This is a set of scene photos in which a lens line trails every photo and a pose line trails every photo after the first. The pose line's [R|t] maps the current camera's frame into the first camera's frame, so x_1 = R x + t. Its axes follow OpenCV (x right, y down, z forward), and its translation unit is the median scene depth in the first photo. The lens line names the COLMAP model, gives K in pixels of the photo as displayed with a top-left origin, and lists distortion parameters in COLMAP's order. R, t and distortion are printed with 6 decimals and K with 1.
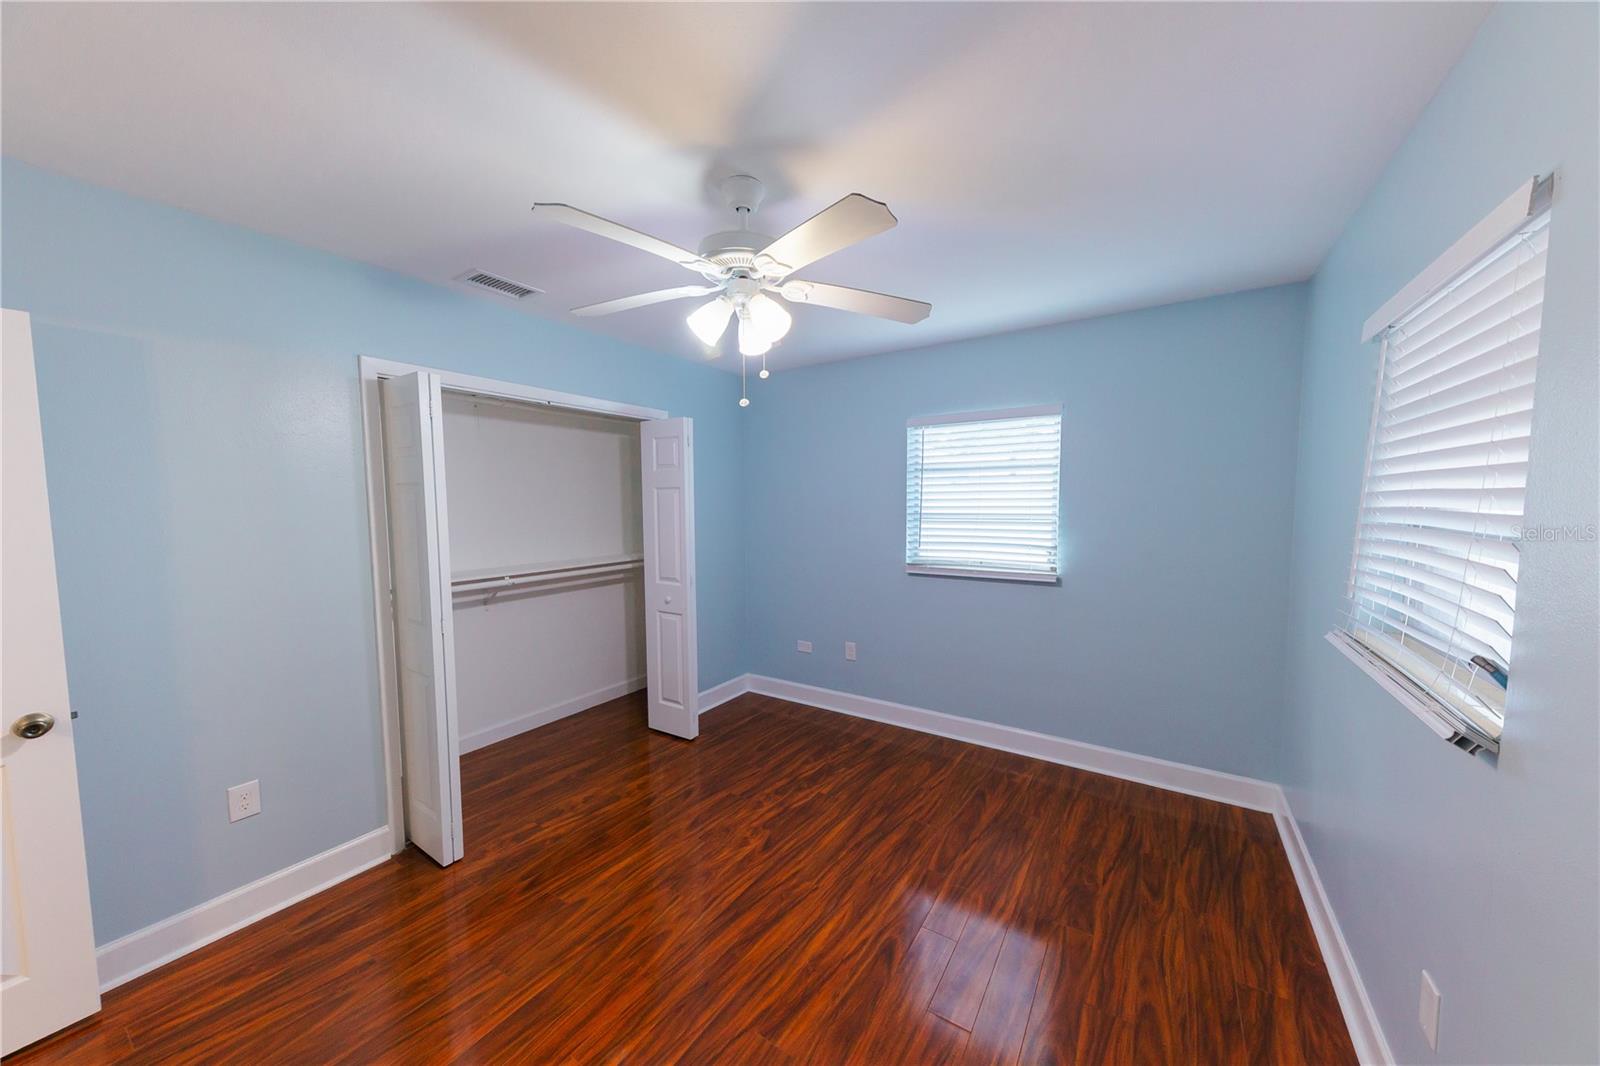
lens RADIAL K [[545.2, 0, 804.1], [0, 545.2, 538.6], [0, 0, 1]] dist [0.010281, -0.003276]
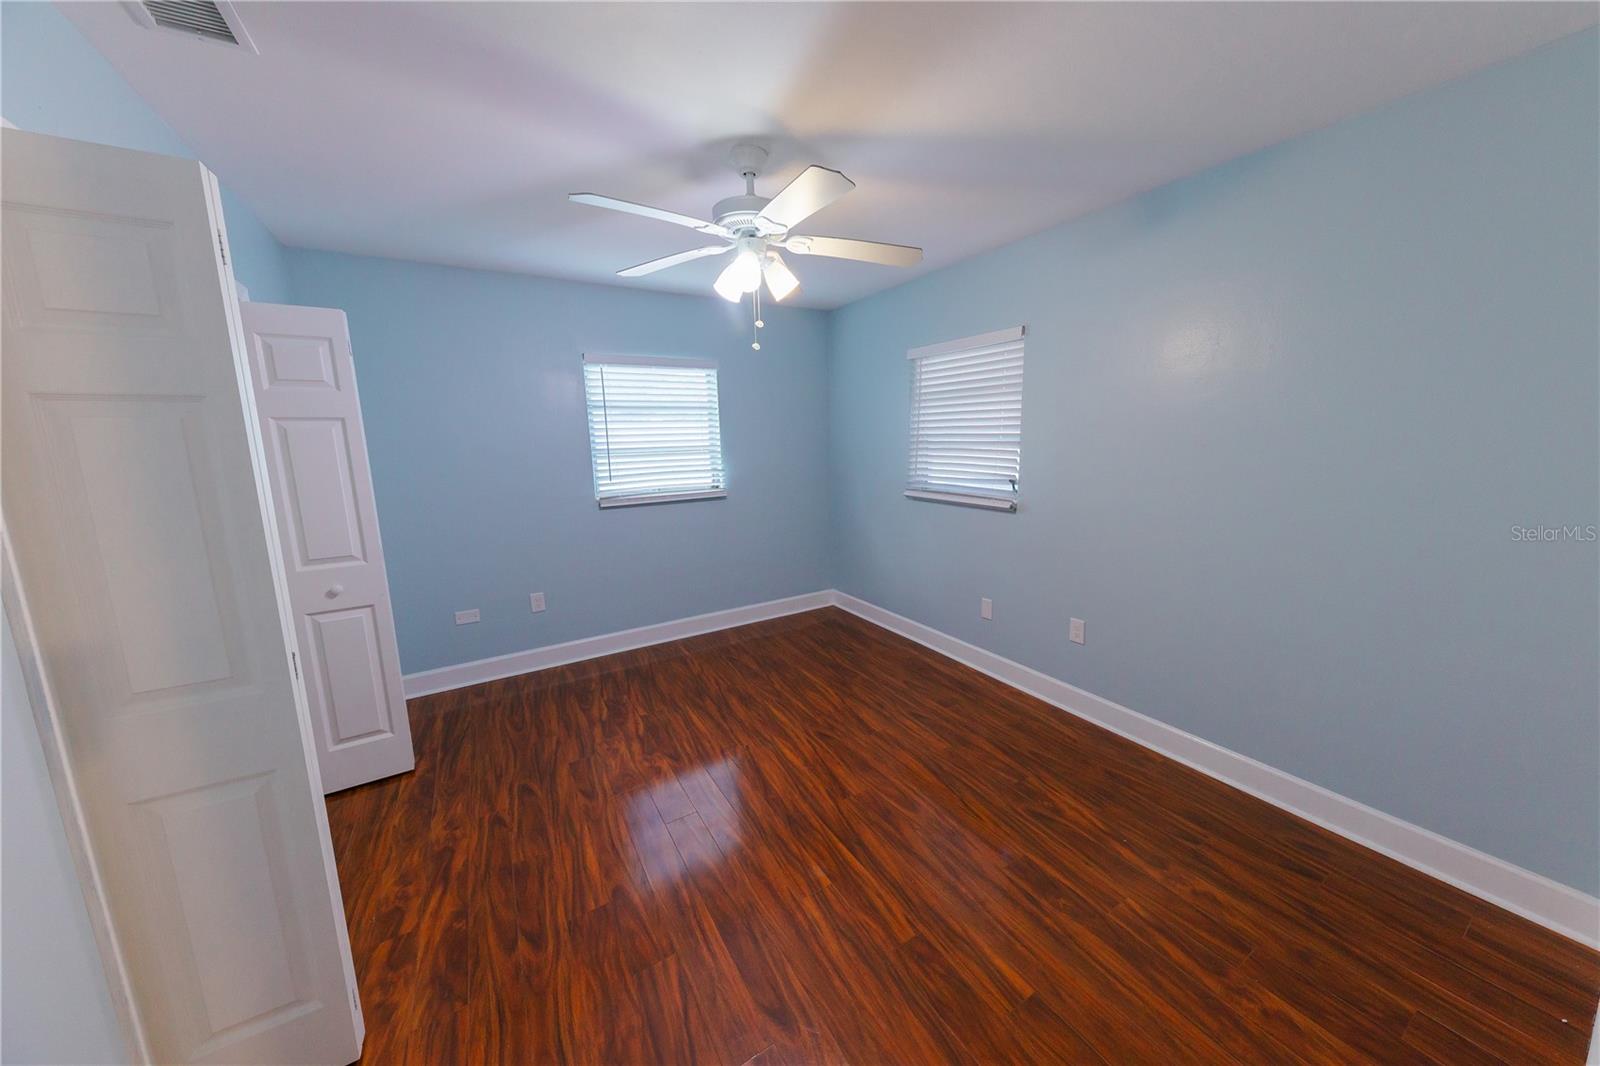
lens RADIAL K [[545.2, 0, 823.1], [0, 545.2, 524.9], [0, 0, 1]] dist [0.010281, -0.003276]
pose [[0.412599, -0.148933, 0.898655, -0.734137], [0.077943, 0.988698, 0.128070, -0.005232], [-0.907572, 0.017202, 0.419544, 0.240687]]
